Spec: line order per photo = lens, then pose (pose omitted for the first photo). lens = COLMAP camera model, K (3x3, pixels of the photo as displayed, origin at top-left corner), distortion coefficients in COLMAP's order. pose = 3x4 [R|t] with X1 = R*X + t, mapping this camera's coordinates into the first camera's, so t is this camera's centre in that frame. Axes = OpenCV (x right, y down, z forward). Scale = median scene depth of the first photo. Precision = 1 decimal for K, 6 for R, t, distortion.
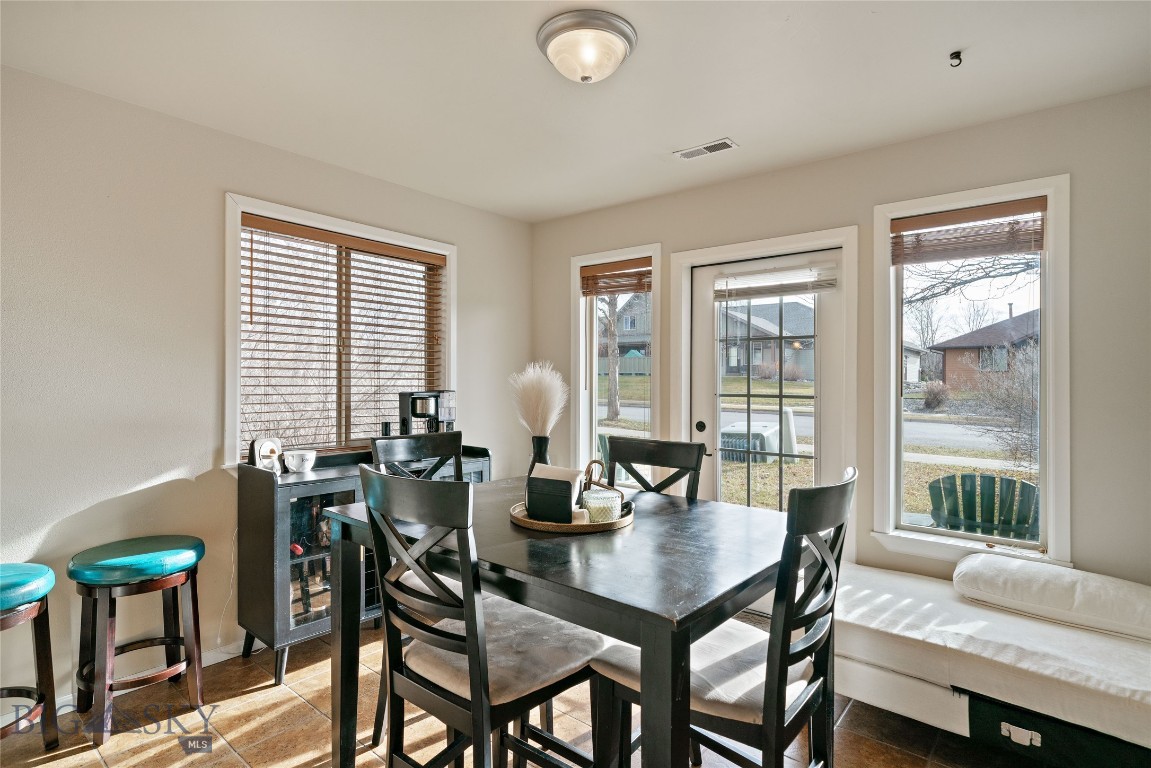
lens RADIAL K [[585.0, 0, 568.6], [0, 585.0, 378.8], [0, 0, 1]] dist [-0.002525, 0.000077]
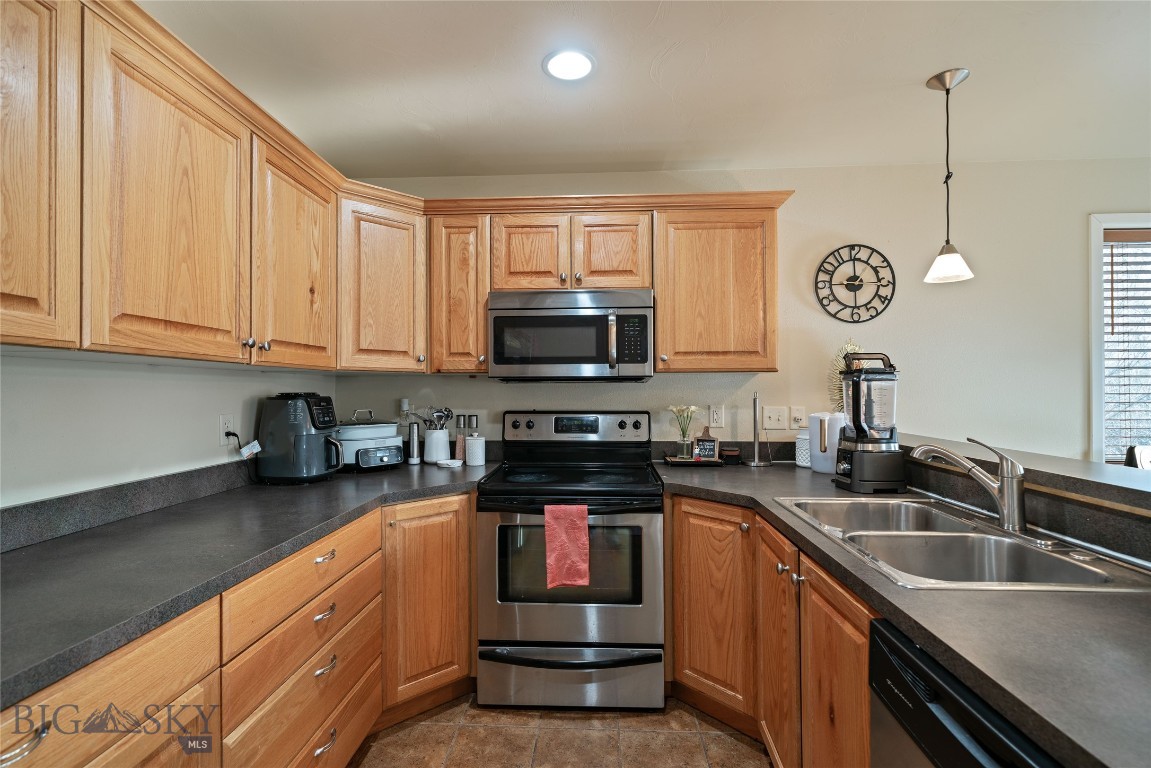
lens RADIAL K [[536.1, 0, 571.1], [0, 536.1, 389.5], [0, 0, 1]] dist [-0.001355, 0.000667]
pose [[0.612611, -0.013007, -0.790278, -0.323571], [0.014668, 0.999879, -0.005087, -0.004175], [0.790248, -0.008476, 0.612728, -0.298141]]
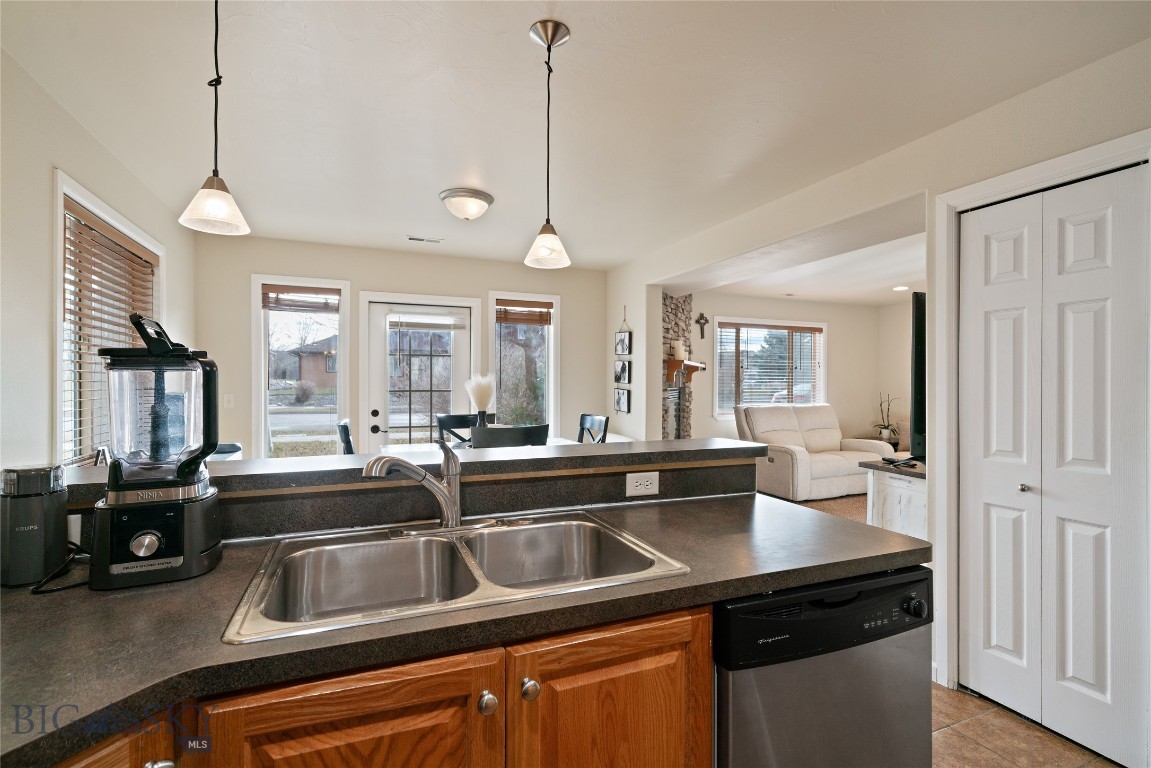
lens RADIAL K [[536.1, 0, 576.4], [0, 536.1, 381.1], [0, 0, 1]] dist [-0.001355, 0.000667]
pose [[0.446739, -0.004990, 0.894650, -0.780107], [-0.001093, 0.999981, 0.006123, -0.007063], [-0.894664, -0.003713, 0.446725, -0.038141]]
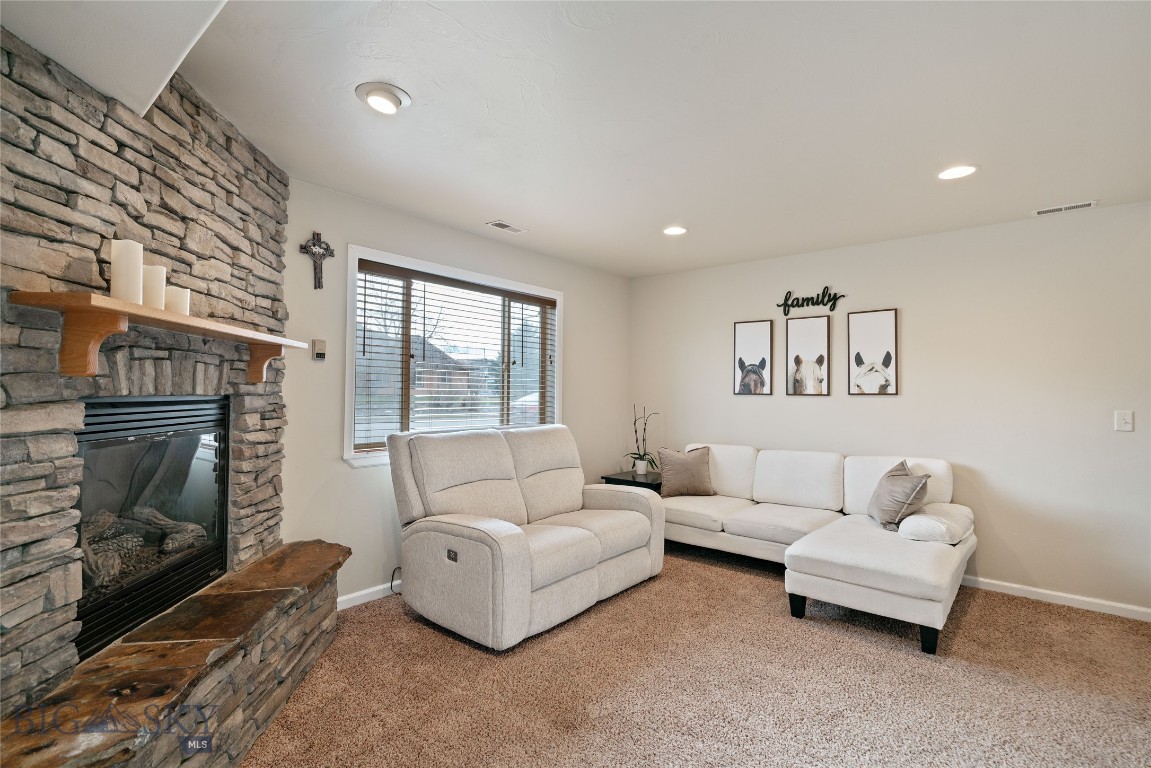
lens RADIAL K [[536.1, 0, 572.1], [0, 536.1, 389.4], [0, 0, 1]] dist [-0.001355, 0.000667]
pose [[0.001116, -0.002906, 0.999995, 0.299440], [-0.013935, 0.999899, 0.002921, 0.008141], [-0.999902, -0.013938, 0.001075, -0.001358]]
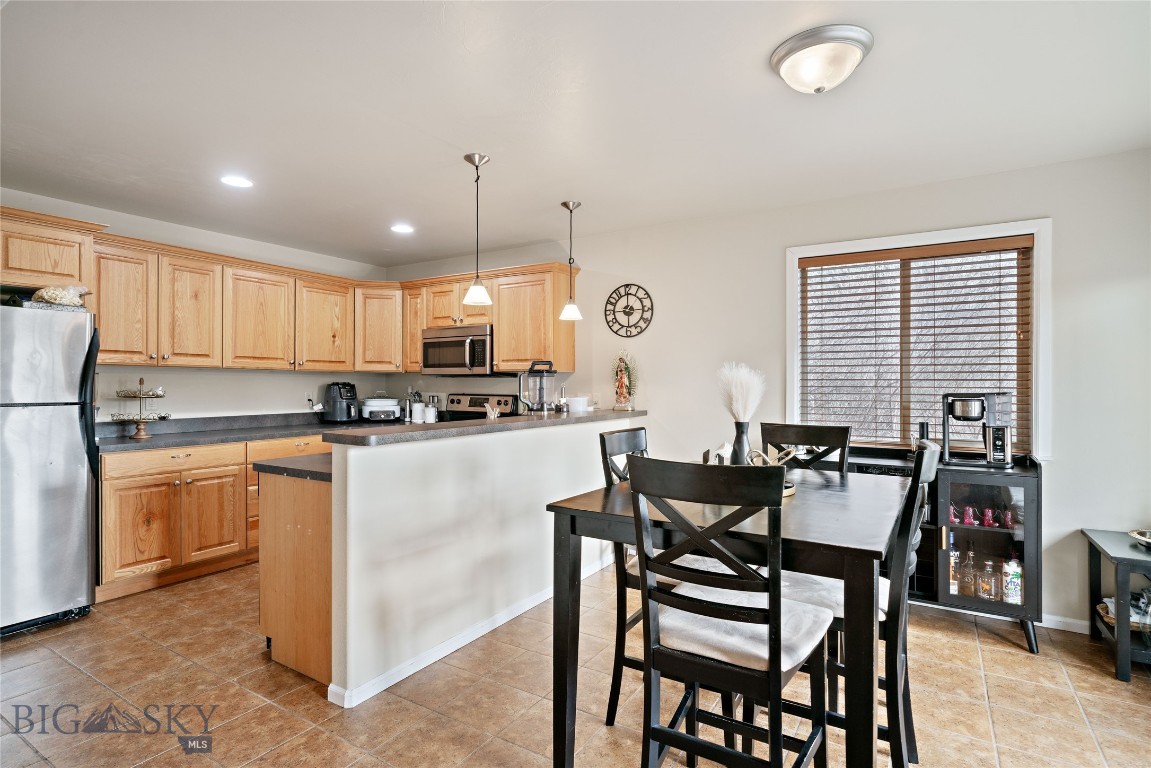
lens RADIAL K [[585.0, 0, 577.4], [0, 585.0, 390.2], [0, 0, 1]] dist [-0.002525, 0.000077]
pose [[0.150885, 0.000539, -0.988551, 0.590407], [0.004238, 0.999990, 0.001192, 0.013584], [0.988542, -0.004369, 0.150882, 0.239637]]
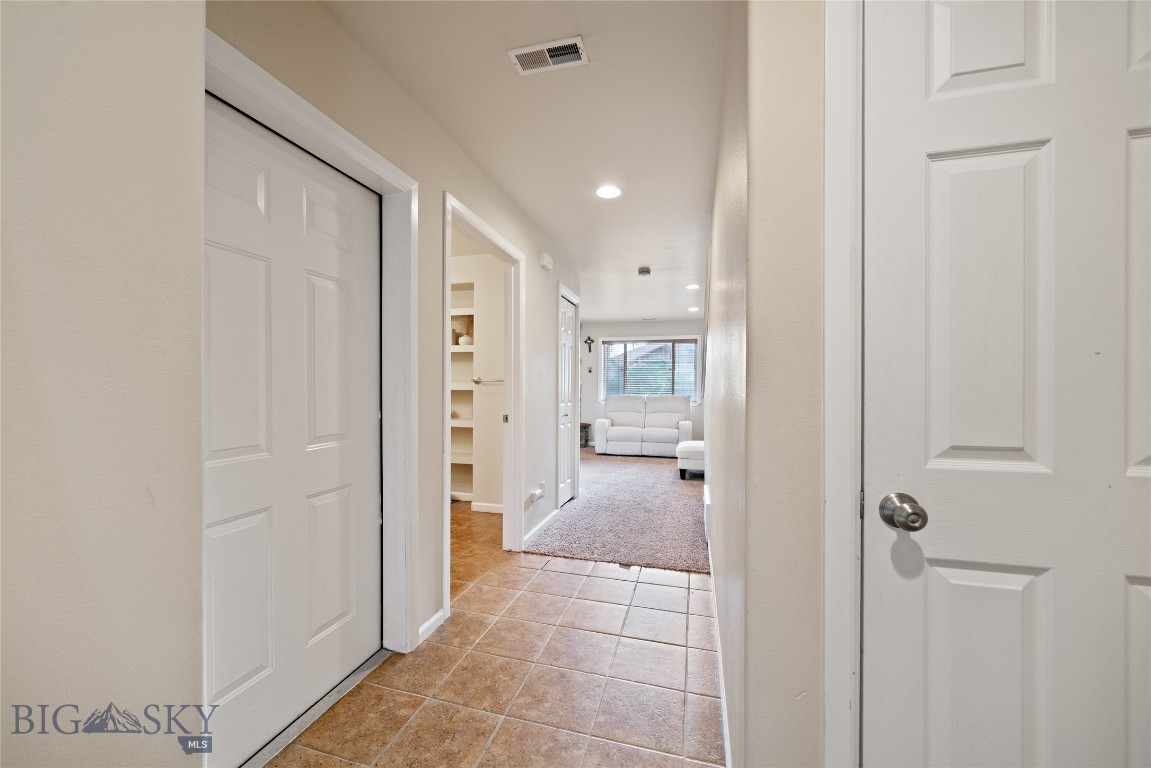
lens RADIAL K [[417.5, 0, 575.5], [0, 417.5, 390.3], [0, 0, 1]] dist [-0.004642, -0.000437]
pose [[0.907978, -0.001453, 0.419015, 0.100618], [-0.000366, 0.999991, 0.004260, 0.058887], [-0.419018, -0.004021, 0.907969, -1.761801]]
